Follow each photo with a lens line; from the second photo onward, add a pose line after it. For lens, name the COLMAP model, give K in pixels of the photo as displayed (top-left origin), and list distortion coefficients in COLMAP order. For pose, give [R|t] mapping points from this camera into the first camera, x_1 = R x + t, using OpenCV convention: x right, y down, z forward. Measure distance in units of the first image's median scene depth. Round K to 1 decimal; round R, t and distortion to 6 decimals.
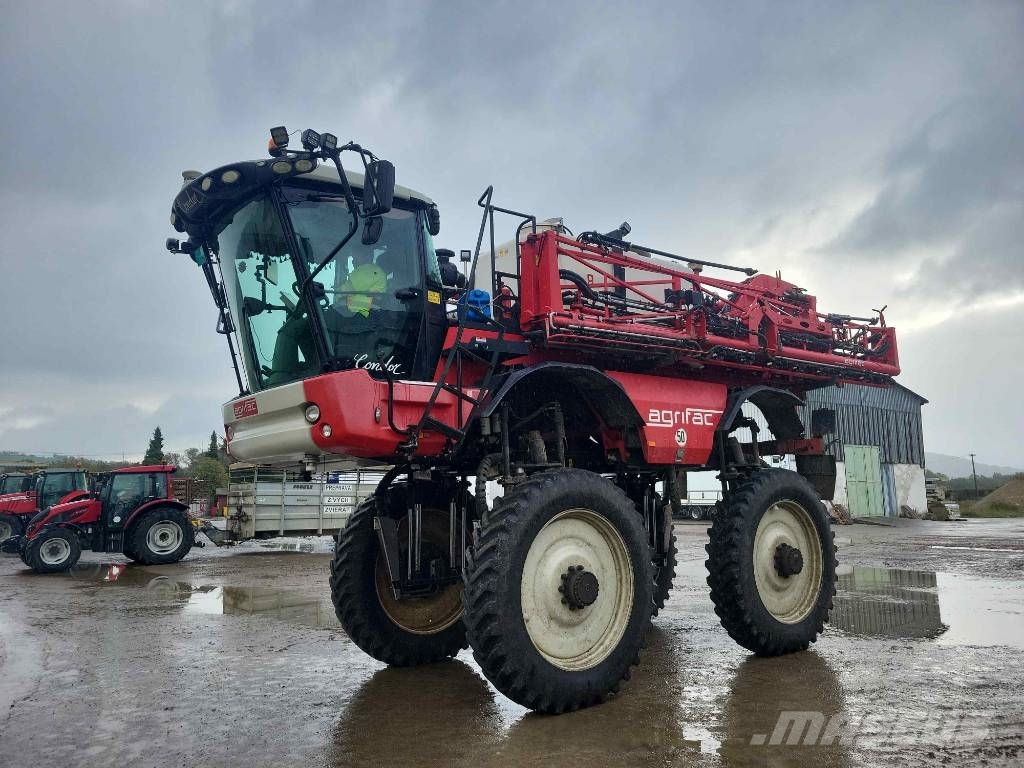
lens RADIAL K [[781.5, 0, 512.5], [0, 781.5, 391.8], [0, 0, 1]] dist [0.031729, -0.001372]
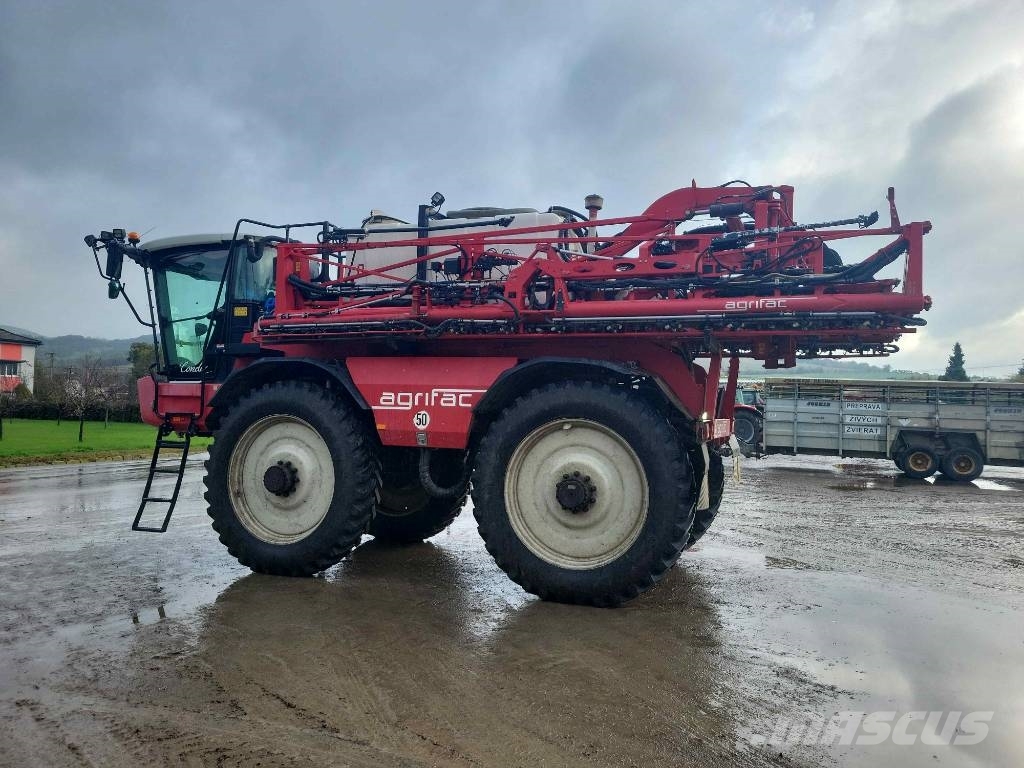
lens RADIAL K [[781.5, 0, 512.5], [0, 781.5, 391.8], [0, 0, 1]] dist [0.031729, -0.001372]
pose [[0.500959, 0.012819, -0.865376, 1.176222], [0.080120, 0.994910, 0.061118, -0.027894], [0.861755, -0.099952, 0.497382, 0.665040]]
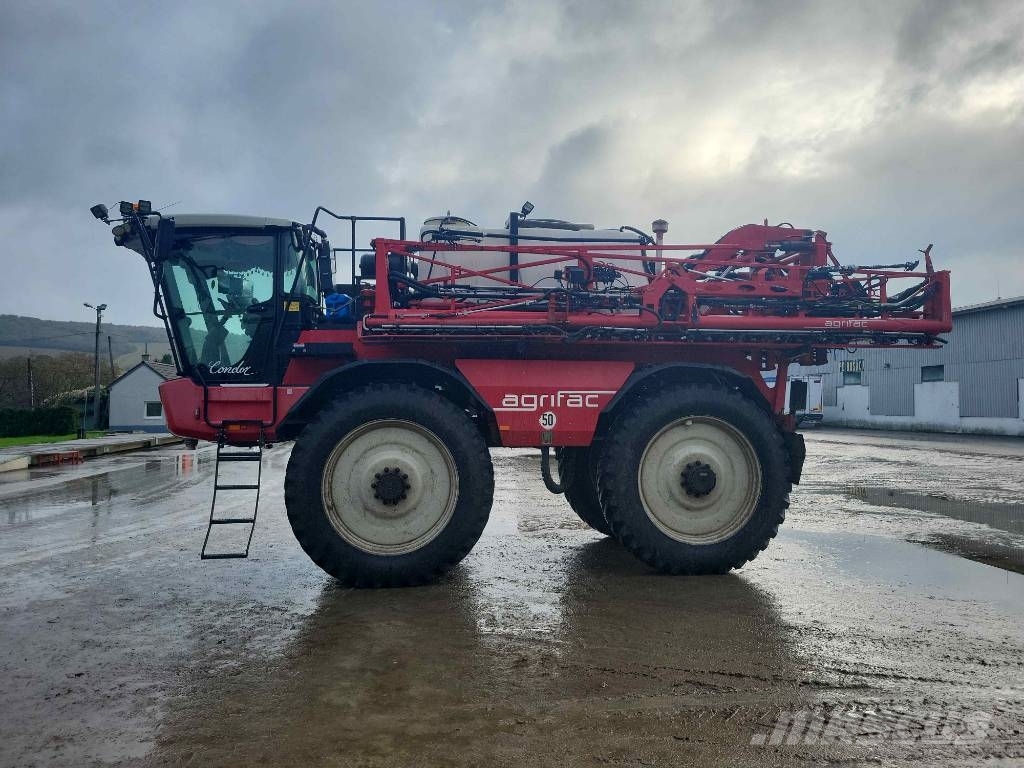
lens RADIAL K [[781.5, 0, 512.5], [0, 781.5, 391.8], [0, 0, 1]] dist [0.031729, -0.001372]
pose [[0.855068, 0.009970, -0.518419, 0.746412], [0.048269, 0.993943, 0.098729, -0.085916], [0.516263, -0.109444, 0.849408, 0.132848]]
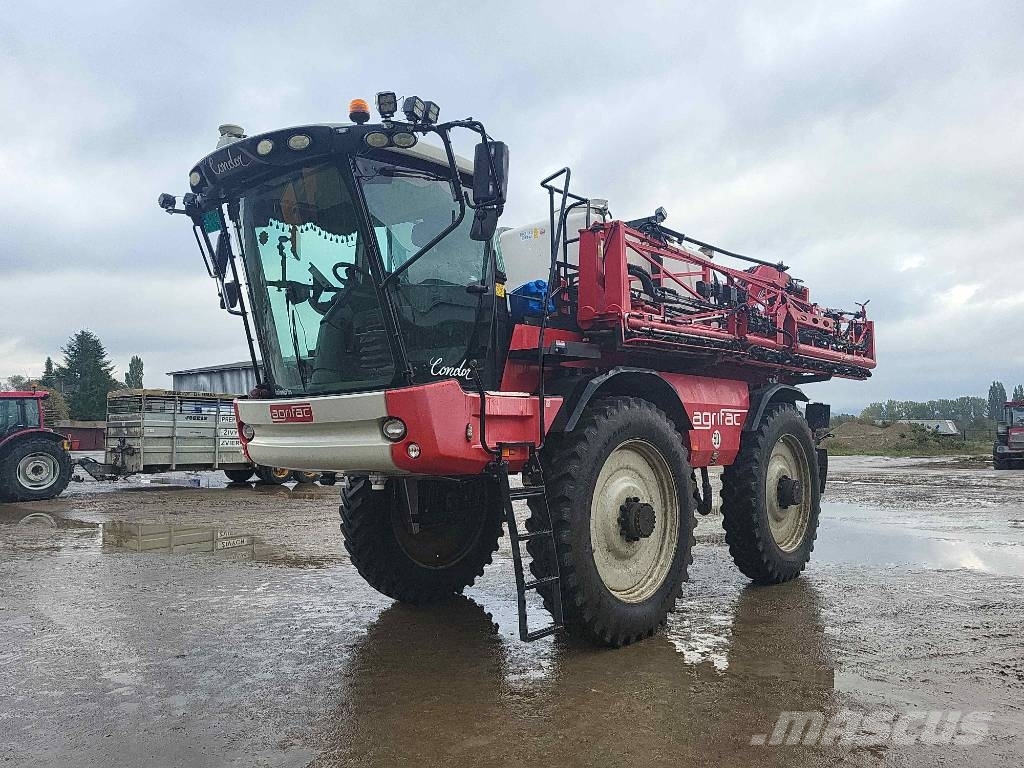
lens RADIAL K [[781.5, 0, 512.5], [0, 781.5, 391.8], [0, 0, 1]] dist [0.031729, -0.001372]
pose [[0.983227, 0.028094, 0.180209, -0.224468], [-0.042020, 0.996378, 0.073929, -0.065940], [-0.177479, -0.080261, 0.980846, 0.103740]]
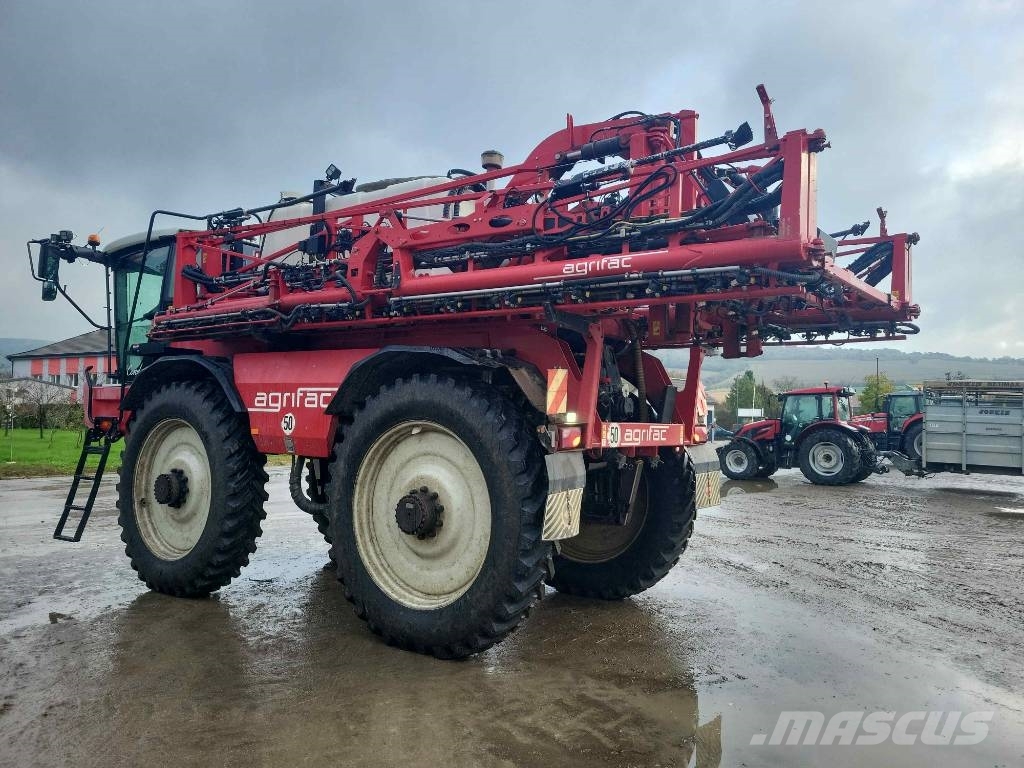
lens RADIAL K [[786.6, 0, 512.0], [0, 786.6, 384.0], [0, 0, 1]] dist [0.028909, 0.004071]
pose [[0.265337, -0.013563, -0.964060, 1.162640], [0.098065, 0.995095, 0.012990, 0.030440], [0.959156, -0.097987, 0.265365, 1.079073]]
